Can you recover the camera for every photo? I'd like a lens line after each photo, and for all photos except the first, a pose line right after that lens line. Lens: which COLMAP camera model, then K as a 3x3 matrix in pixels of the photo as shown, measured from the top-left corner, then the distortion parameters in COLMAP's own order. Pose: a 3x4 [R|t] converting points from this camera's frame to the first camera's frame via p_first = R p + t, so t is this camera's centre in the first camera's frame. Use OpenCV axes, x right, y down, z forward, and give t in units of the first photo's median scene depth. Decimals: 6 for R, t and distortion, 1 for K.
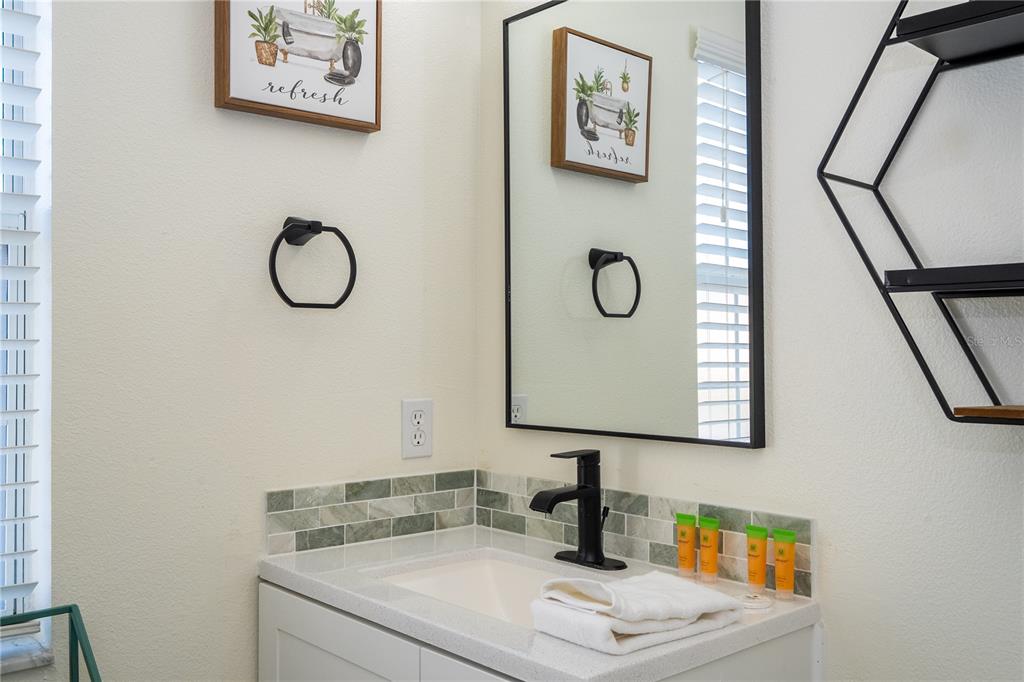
lens RADIAL K [[939.5, 0, 512.7], [0, 939.5, 345.2], [0, 0, 1]] dist [0.007008, -0.002355]
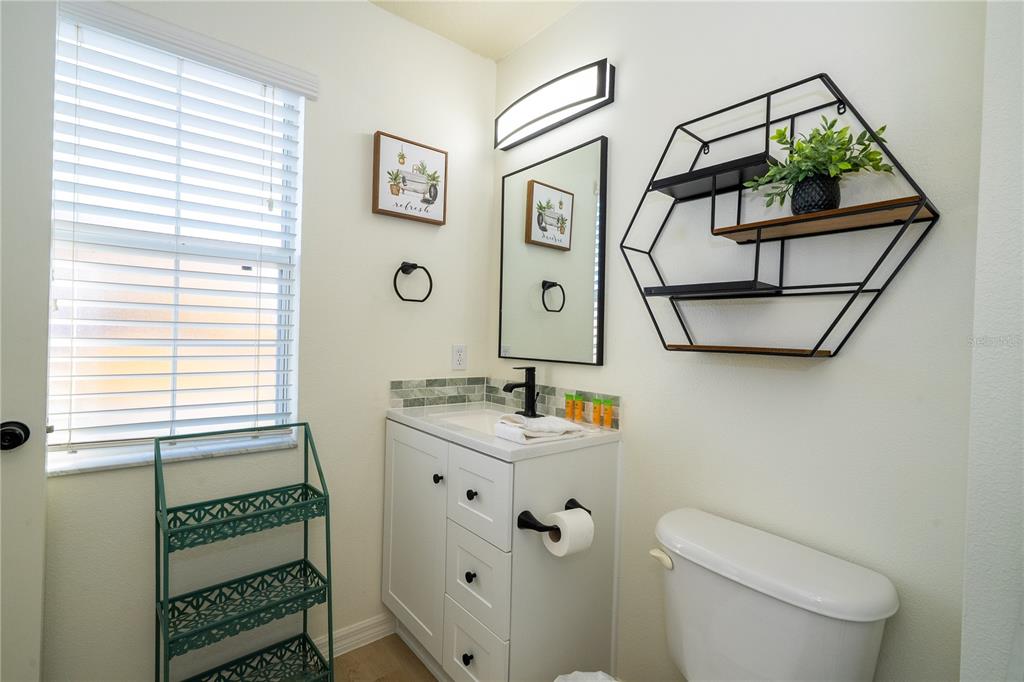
lens RADIAL K [[464.0, 0, 514.8], [0, 464.0, 340.9], [0, 0, 1]] dist [-0.002949, 0.002877]
pose [[0.998961, 0.028638, -0.035464, 0.080804], [-0.028099, 0.999484, 0.015585, 0.032584], [0.035892, -0.014572, 0.999249, -0.126783]]
